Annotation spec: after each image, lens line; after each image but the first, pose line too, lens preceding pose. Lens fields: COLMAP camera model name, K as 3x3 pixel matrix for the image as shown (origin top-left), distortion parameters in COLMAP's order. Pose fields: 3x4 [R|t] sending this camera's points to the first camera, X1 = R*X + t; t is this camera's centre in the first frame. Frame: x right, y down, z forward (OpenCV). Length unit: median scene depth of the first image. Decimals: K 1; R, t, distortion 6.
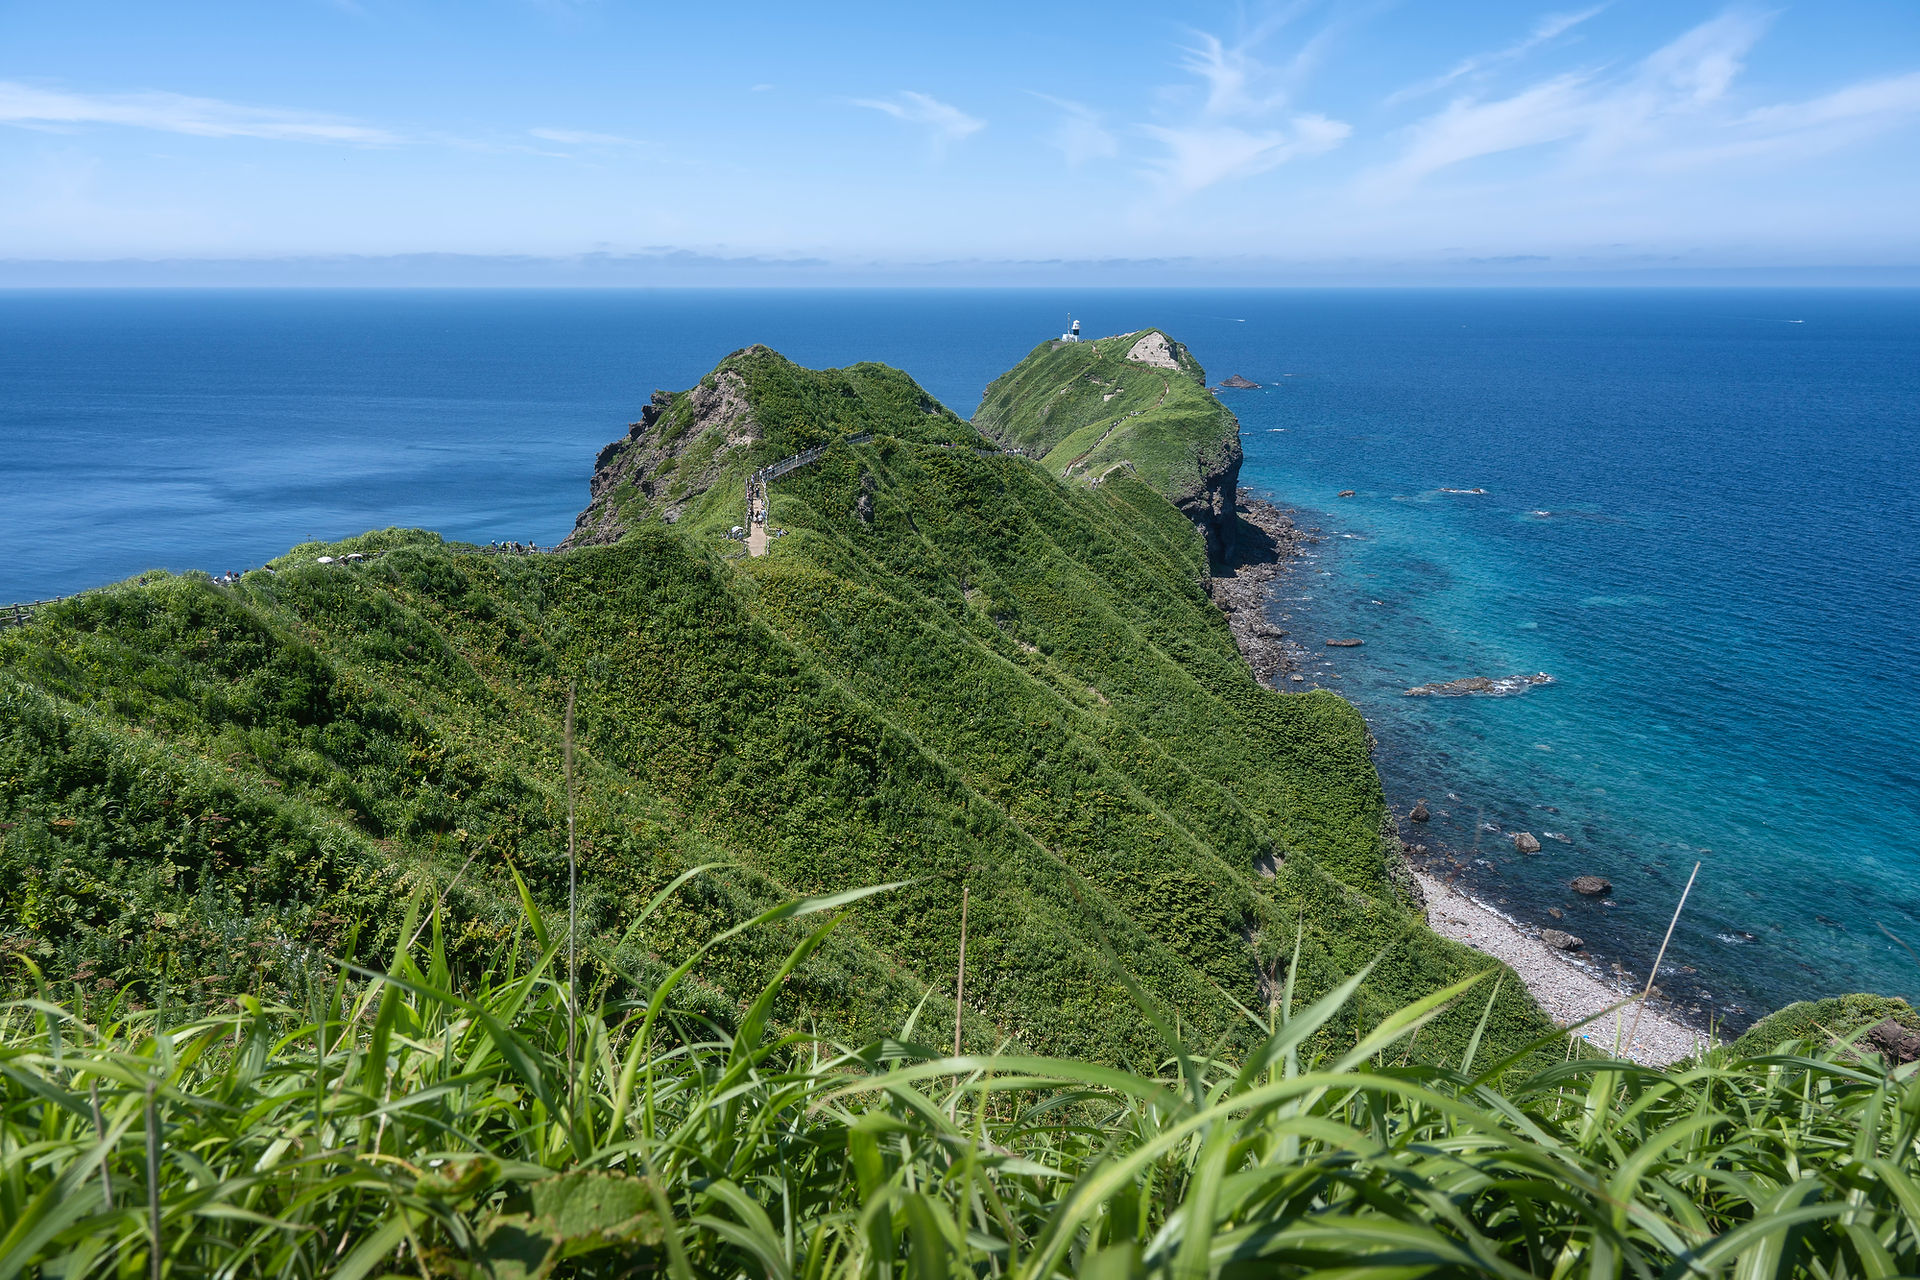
lens RADIAL K [[1342.7, 0, 960.0], [0, 1342.7, 640.0], [0, 0, 1]] dist [0.004678, 0.001174]
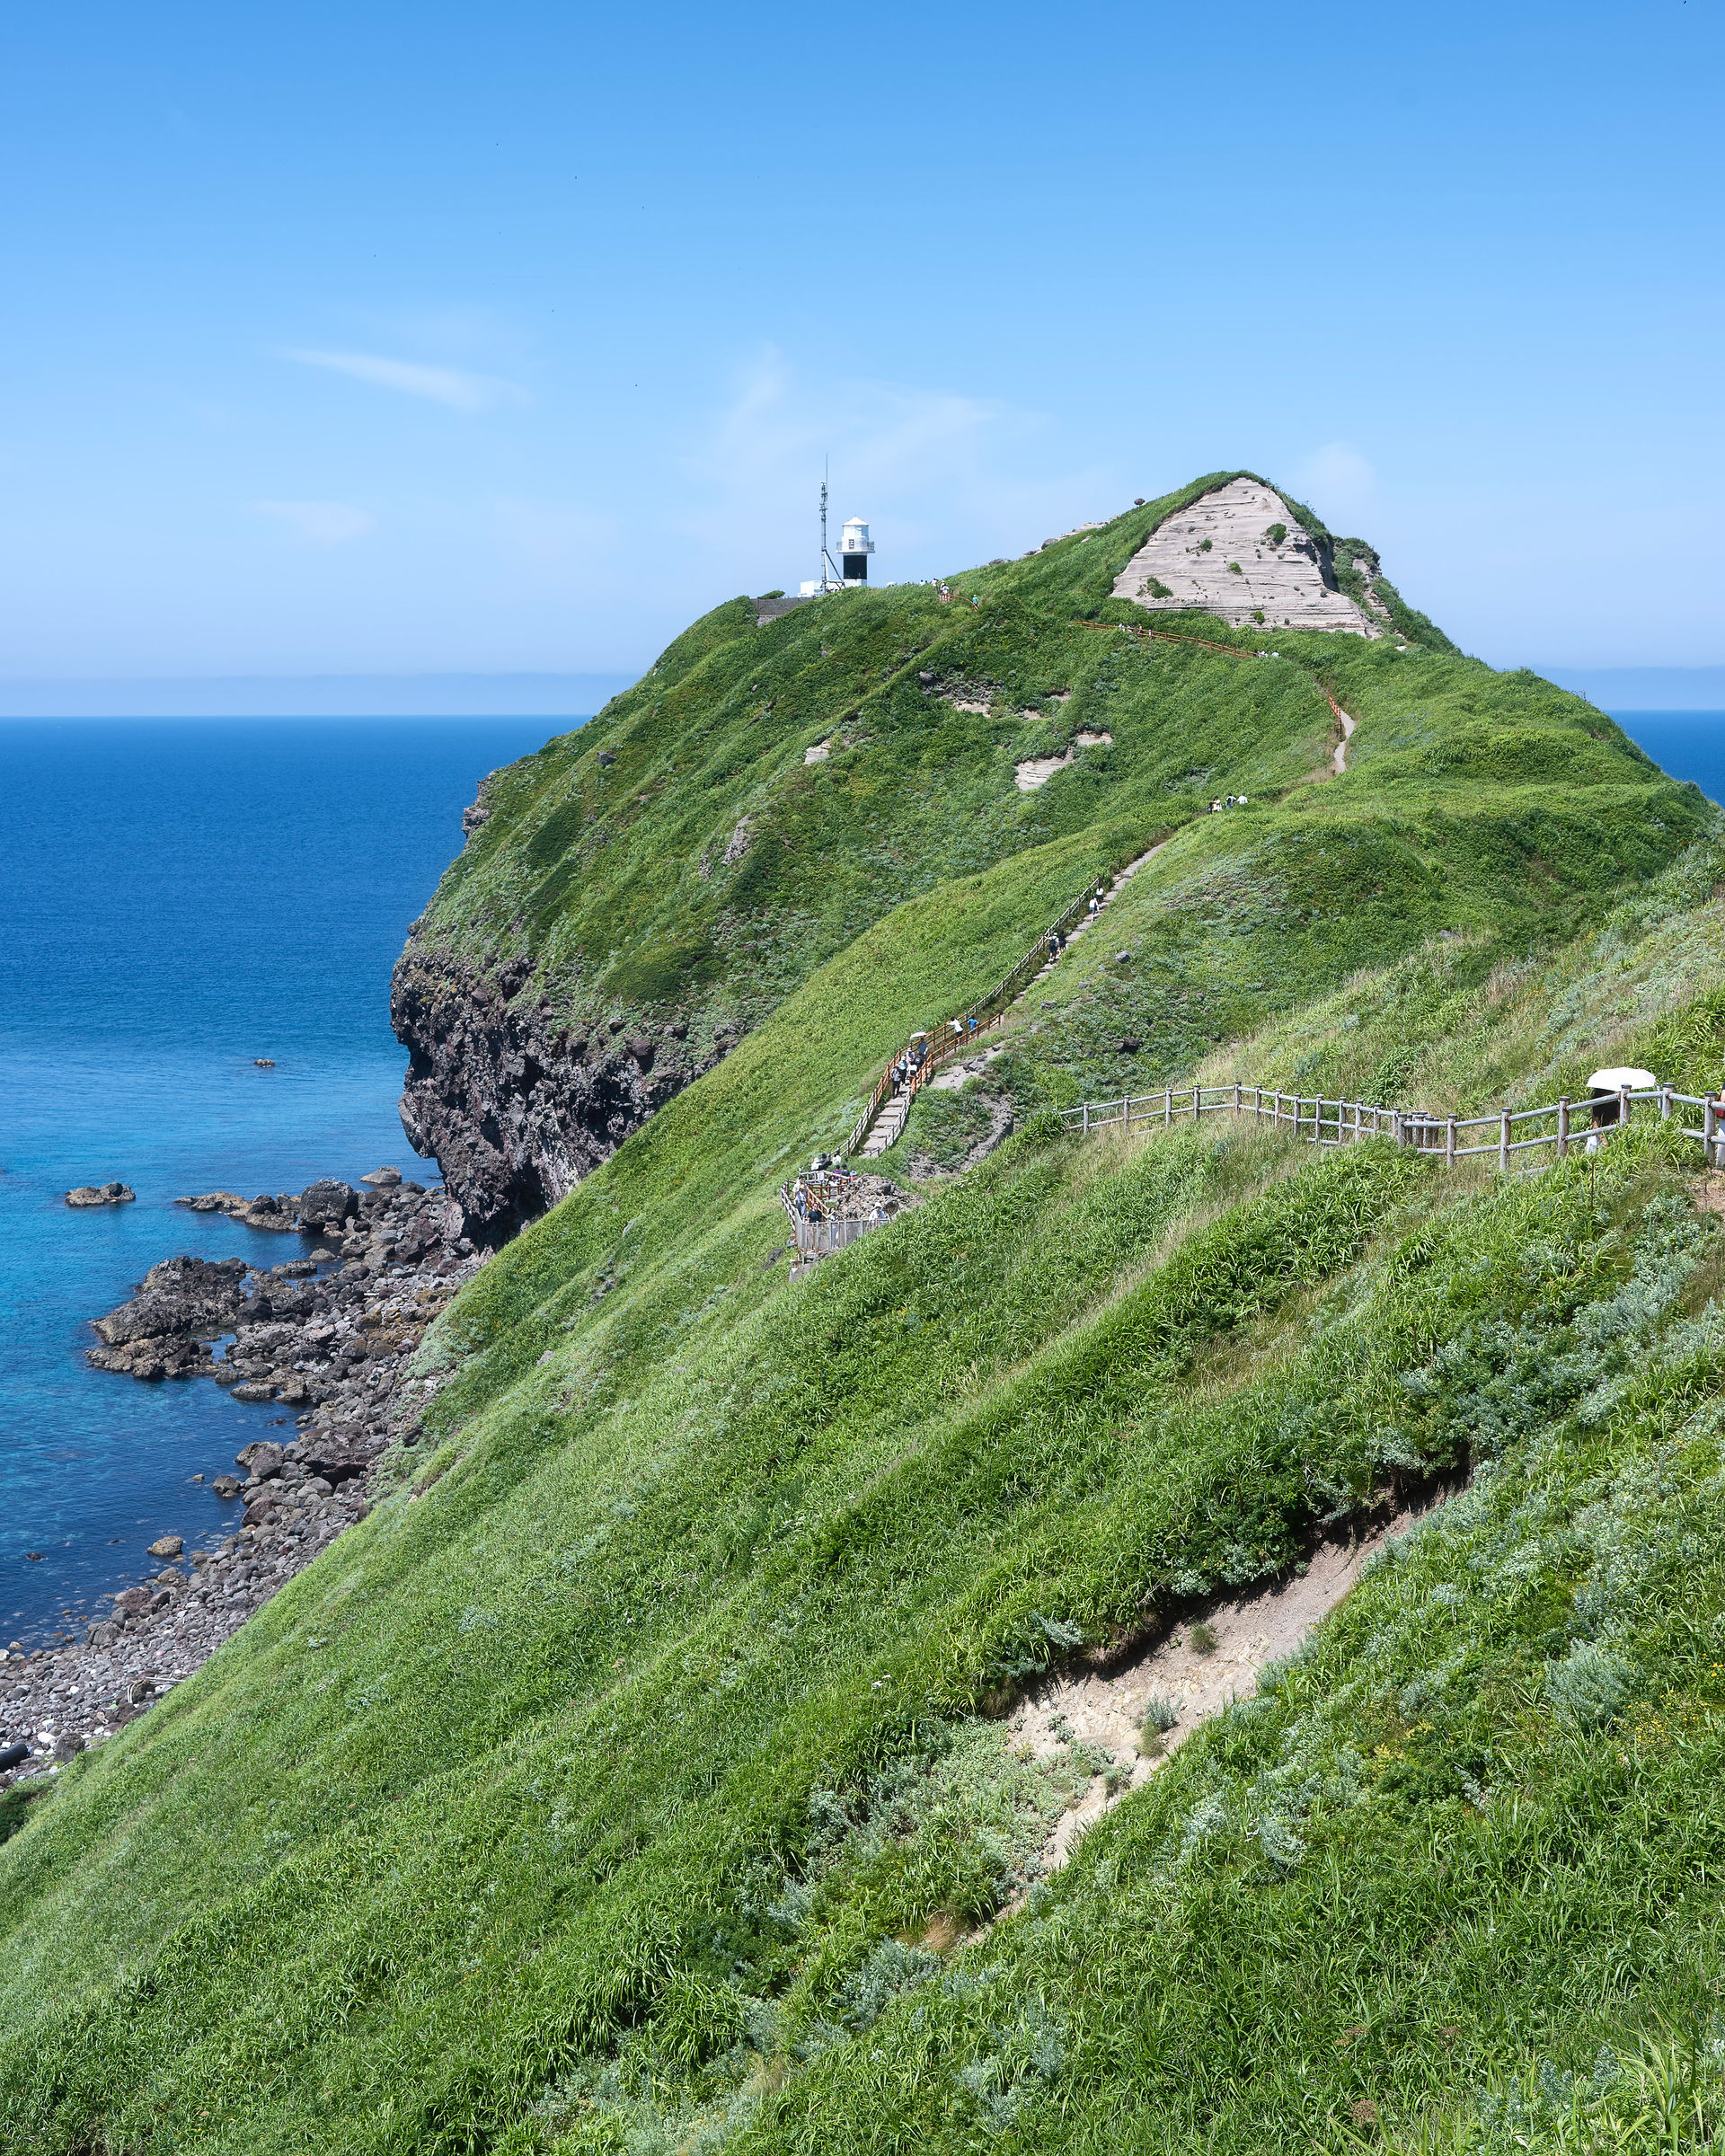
lens RADIAL K [[3138.1, 0, 862.5], [0, 3138.1, 1078.0], [0, 0, 1]] dist [0.030861, 0.014963]
pose [[0.994734, -0.013519, 0.101598, 0.034432], [0.028993, 0.987892, -0.152412, -0.062596], [-0.098307, 0.154555, 0.983081, 0.536735]]
